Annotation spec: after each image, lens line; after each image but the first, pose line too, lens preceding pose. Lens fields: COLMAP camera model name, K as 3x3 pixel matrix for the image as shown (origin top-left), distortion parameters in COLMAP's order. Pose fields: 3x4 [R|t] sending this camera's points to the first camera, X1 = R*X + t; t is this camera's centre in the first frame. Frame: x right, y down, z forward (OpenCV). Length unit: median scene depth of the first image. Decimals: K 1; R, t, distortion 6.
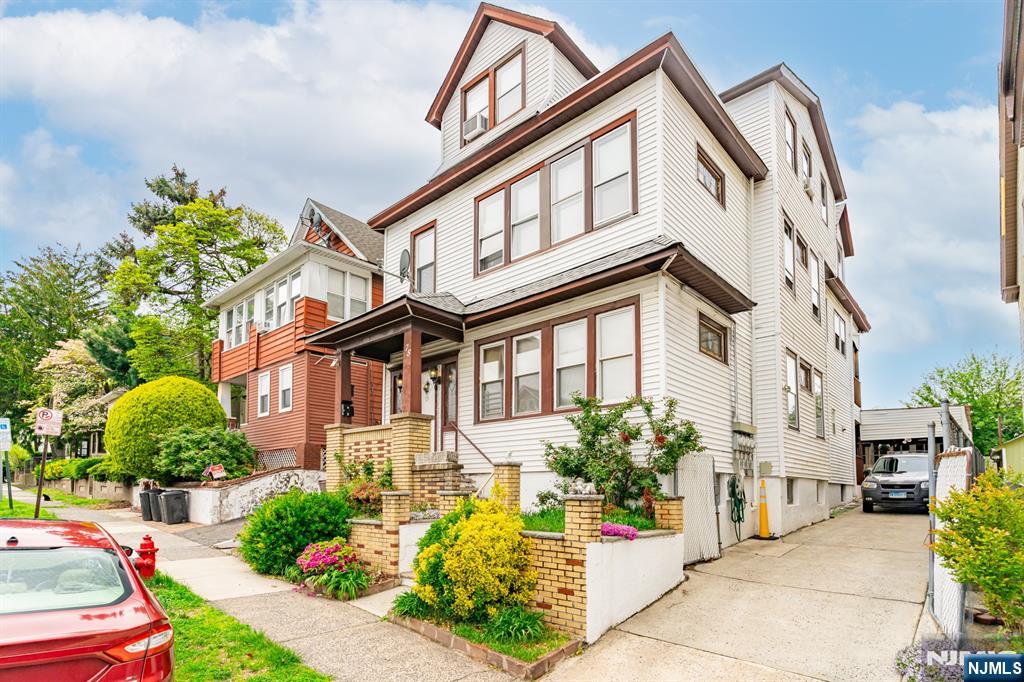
lens RADIAL K [[506.3, 0, 512.0], [0, 506.3, 341.0], [0, 0, 1]] dist [-0.001088, -0.000513]
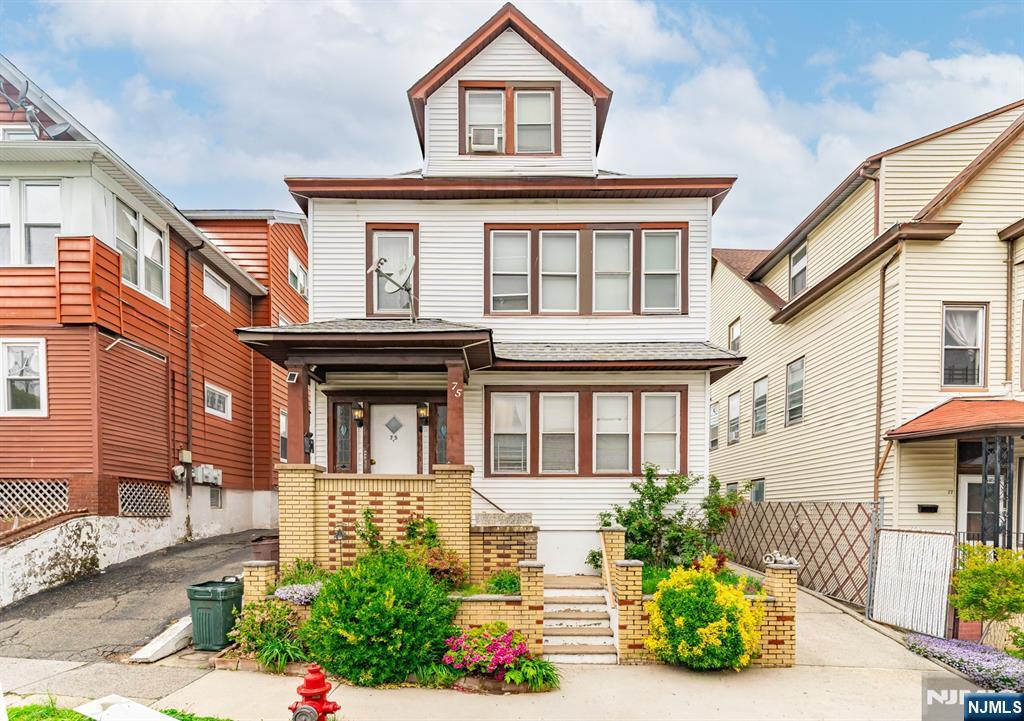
lens RADIAL K [[504.5, 0, 513.1], [0, 504.5, 406.0], [0, 0, 1]] dist [0.000068, -0.000143]
pose [[0.740749, 0.137776, 0.657501, -0.686365], [-0.190580, 0.981630, 0.009014, 0.019780], [-0.644181, -0.131983, 0.753399, 0.302055]]
